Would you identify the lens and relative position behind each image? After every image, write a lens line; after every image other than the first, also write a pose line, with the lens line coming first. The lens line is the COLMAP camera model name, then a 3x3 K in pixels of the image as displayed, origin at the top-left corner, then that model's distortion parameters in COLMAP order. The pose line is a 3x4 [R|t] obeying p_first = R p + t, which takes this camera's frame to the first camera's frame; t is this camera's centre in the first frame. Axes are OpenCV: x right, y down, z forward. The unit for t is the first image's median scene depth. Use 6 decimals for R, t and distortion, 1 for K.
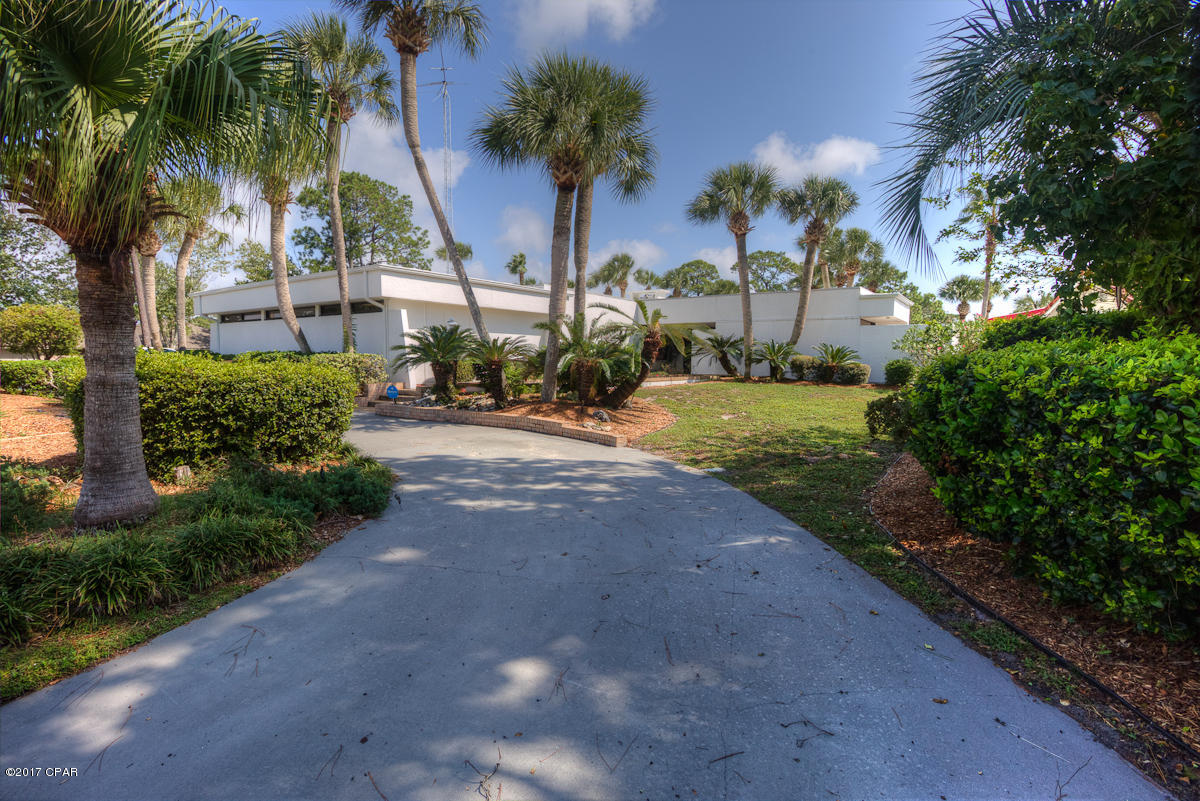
lens RADIAL K [[586.0, 0, 600.0], [0, 586.0, 400.5], [0, 0, 1]] dist [-0.013511, -0.002092]
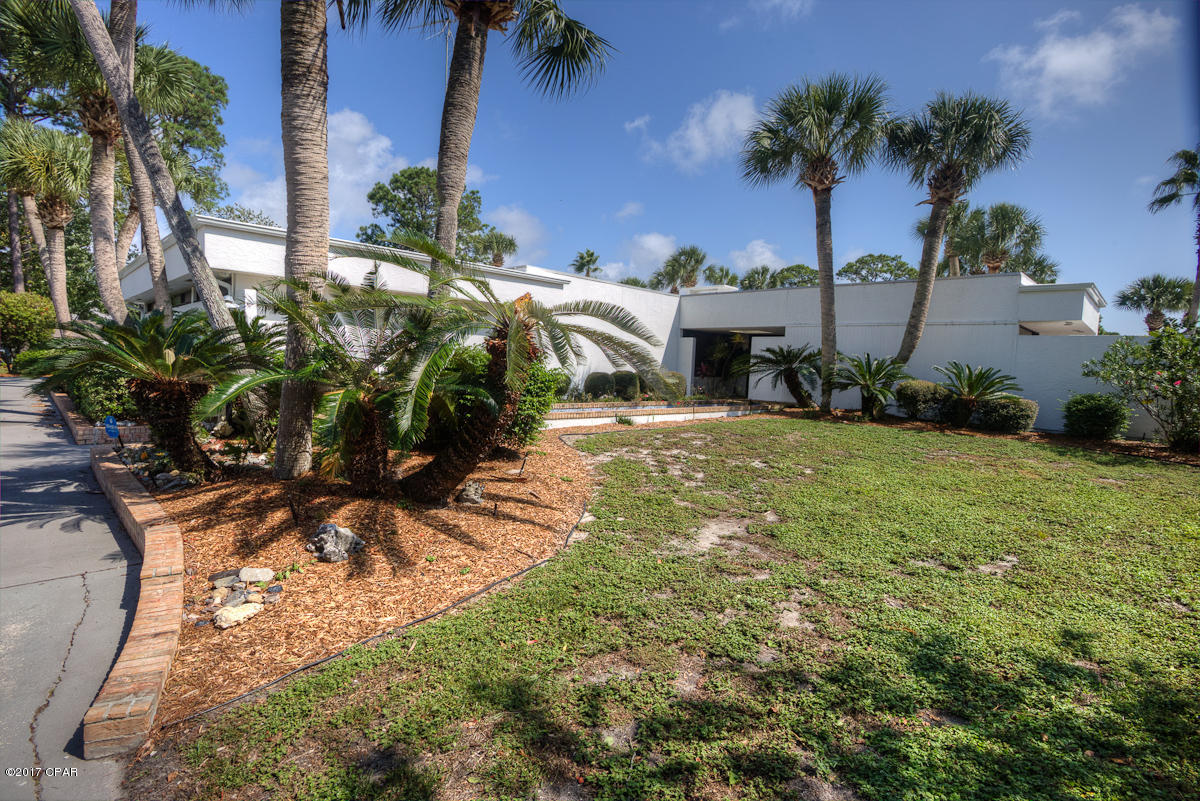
lens RADIAL K [[586.0, 0, 600.0], [0, 586.0, 400.5], [0, 0, 1]] dist [-0.013511, -0.002092]
pose [[0.985562, 0.042419, -0.163917, 0.111336], [-0.044852, 0.998931, -0.011175, -0.032318], [0.163268, 0.018365, 0.986411, 0.318755]]
